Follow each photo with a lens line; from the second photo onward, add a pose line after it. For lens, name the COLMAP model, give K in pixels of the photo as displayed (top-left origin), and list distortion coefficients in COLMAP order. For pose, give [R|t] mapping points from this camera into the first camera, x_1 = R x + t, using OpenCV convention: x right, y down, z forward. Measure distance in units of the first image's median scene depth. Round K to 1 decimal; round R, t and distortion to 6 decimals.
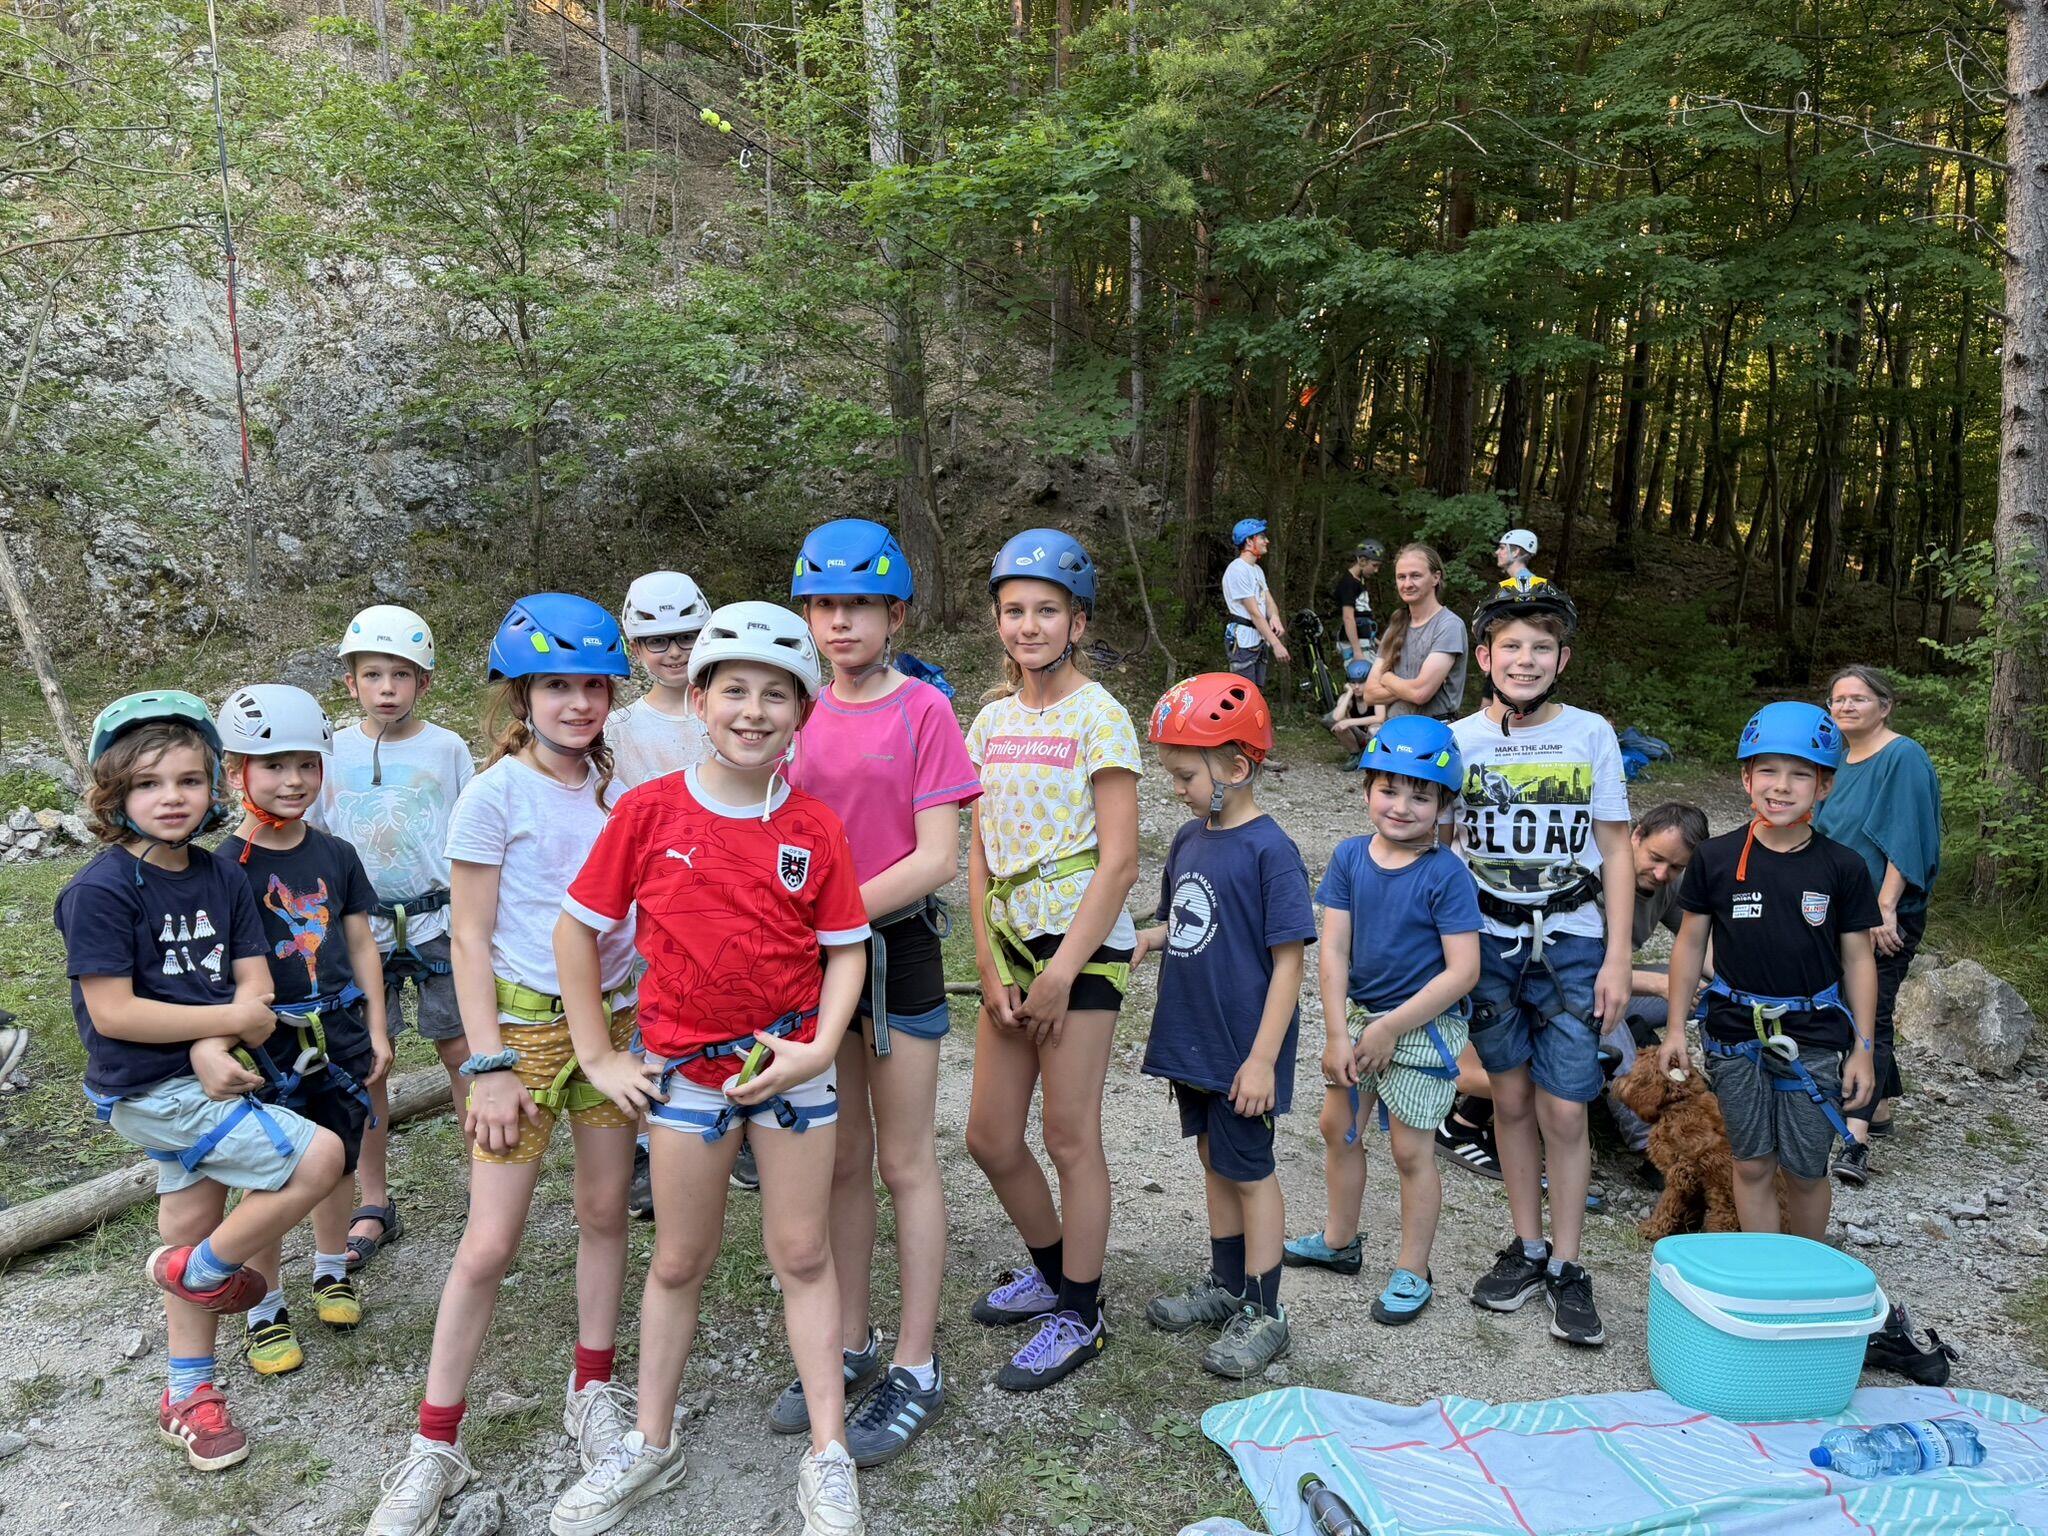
lens RADIAL K [[1448.7, 0, 1019.4], [0, 1448.7, 793.7], [0, 0, 1]] dist [0.030466, -0.040233]
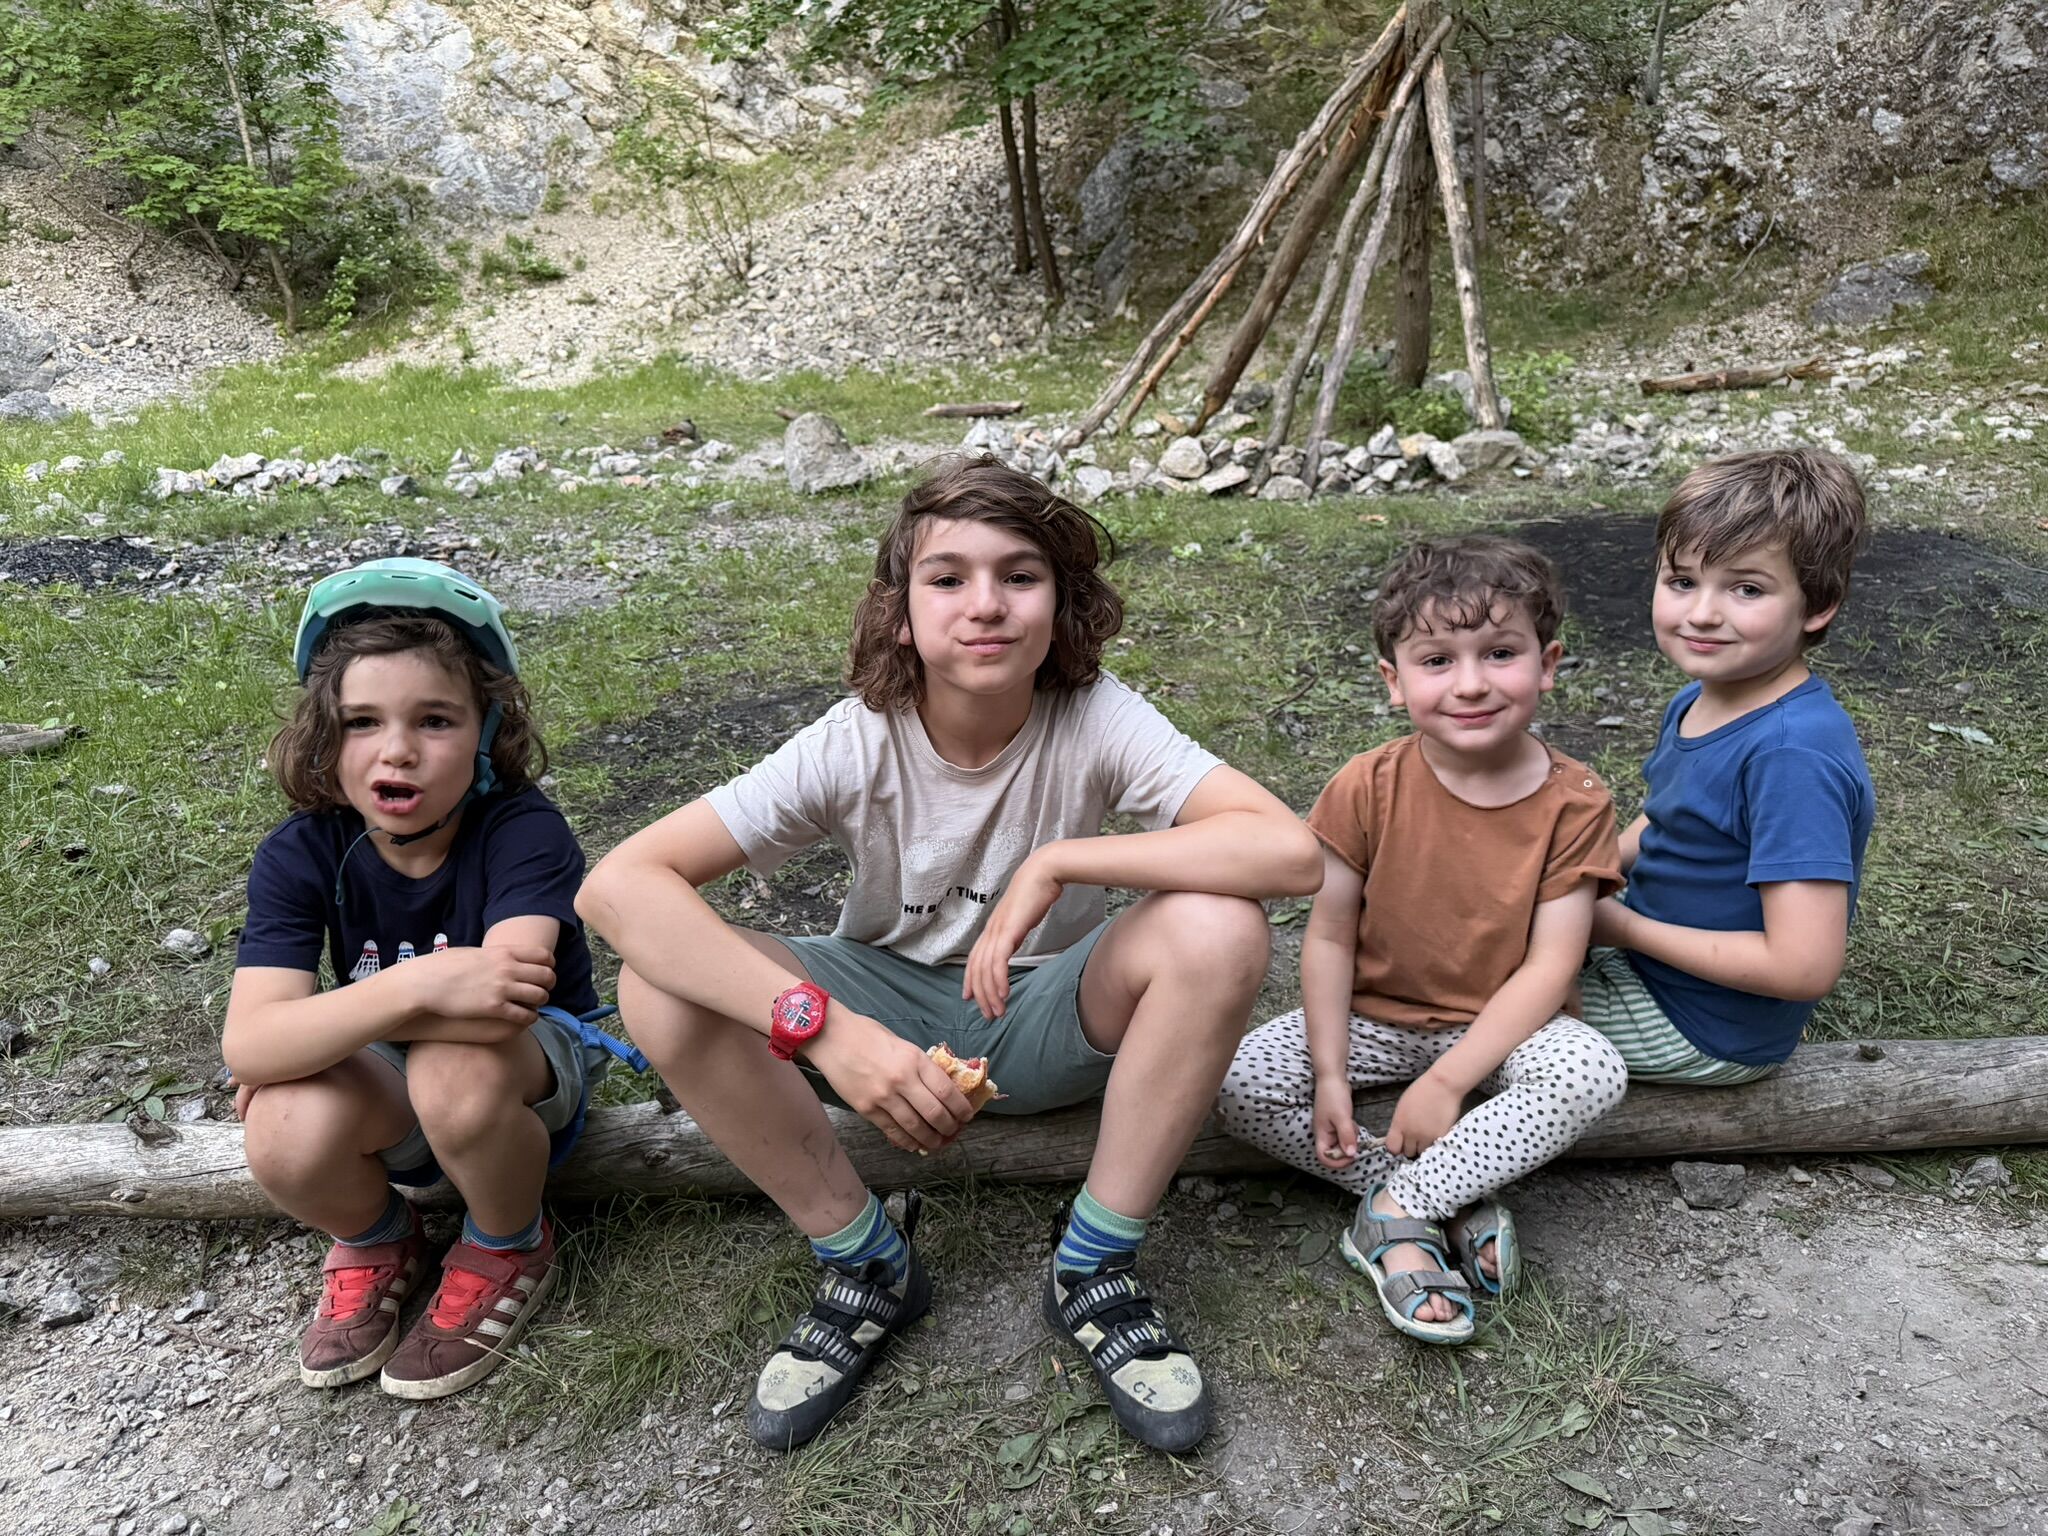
lens RADIAL K [[1448.7, 0, 1038.8], [0, 1448.7, 764.0], [0, 0, 1]] dist [0.030466, -0.040233]
pose [[0.532620, 0.252553, -0.807795, -0.040185], [-0.088169, 0.965805, 0.243819, 0.005173], [0.841750, -0.058641, 0.536674, 0.203316]]
